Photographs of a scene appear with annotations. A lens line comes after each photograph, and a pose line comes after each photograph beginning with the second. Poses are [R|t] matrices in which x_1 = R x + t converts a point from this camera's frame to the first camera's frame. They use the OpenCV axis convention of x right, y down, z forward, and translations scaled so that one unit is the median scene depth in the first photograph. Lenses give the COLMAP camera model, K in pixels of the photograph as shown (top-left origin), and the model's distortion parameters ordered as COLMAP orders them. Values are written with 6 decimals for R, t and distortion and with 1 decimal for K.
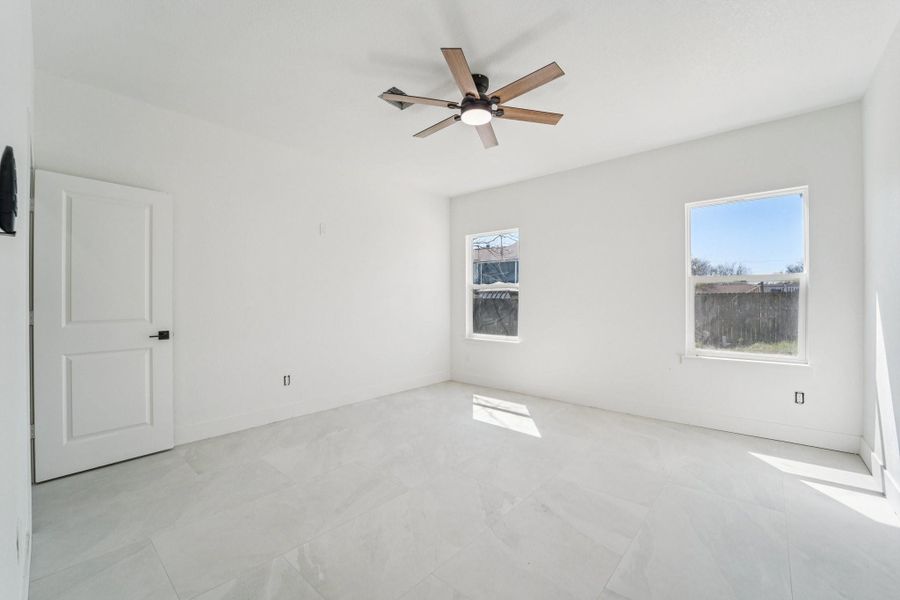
lens RADIAL K [[366.3, 0, 451.4], [0, 366.3, 301.5], [0, 0, 1]] dist [-0.002547, -0.000166]
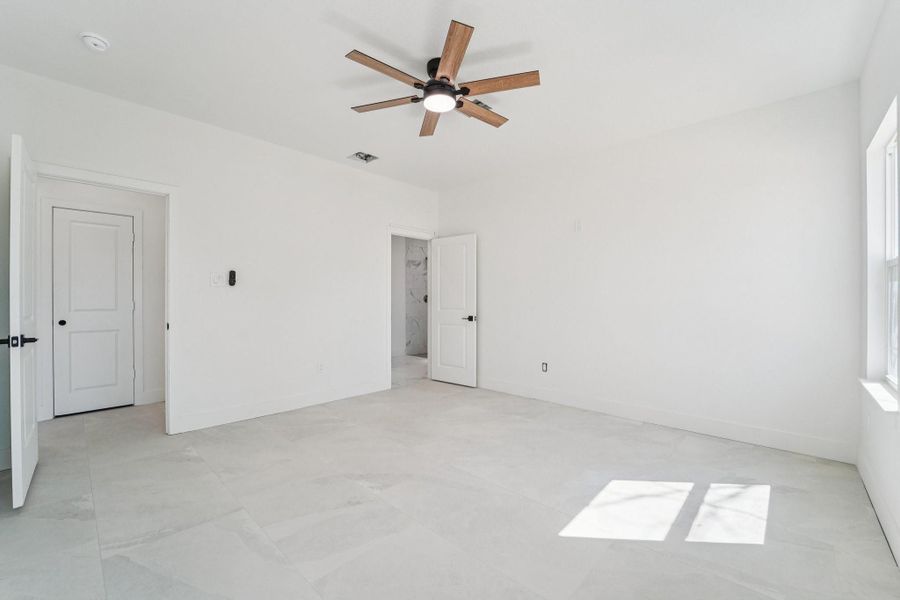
lens RADIAL K [[366.3, 0, 451.4], [0, 366.3, 301.5], [0, 0, 1]] dist [-0.002547, -0.000166]
pose [[-0.035061, 0.005668, -0.999369, 0.982747], [0.001719, 0.999983, 0.005612, 0.002645], [0.999384, -0.001522, -0.035070, 1.023453]]
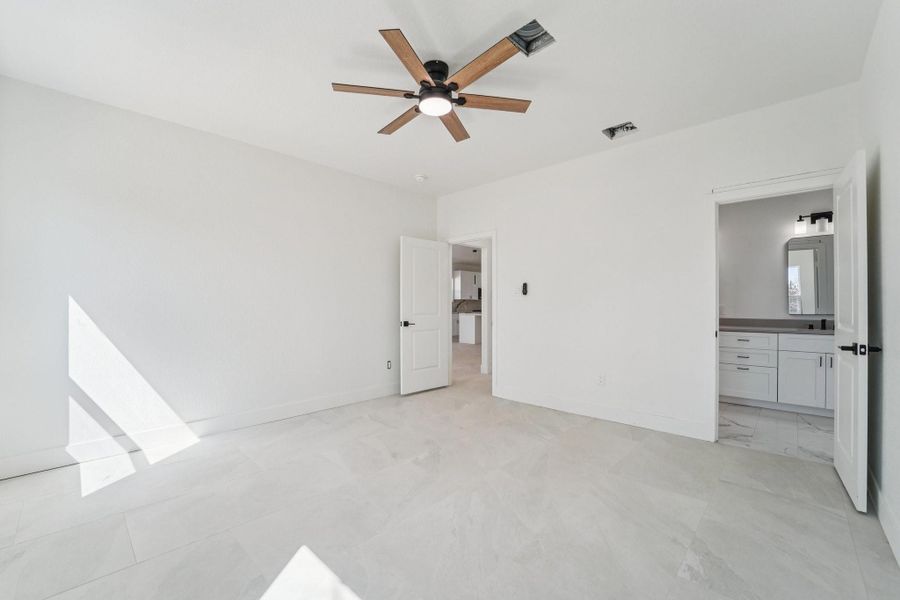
lens RADIAL K [[373.8, 0, 452.2], [0, 373.8, 304.6], [0, 0, 1]] dist [-0.000731, -0.000047]
pose [[-0.999356, 0.001576, 0.035847, -0.007581], [0.001275, 0.999964, -0.008401, 0.009442], [-0.035859, -0.008350, -0.999322, 1.878626]]
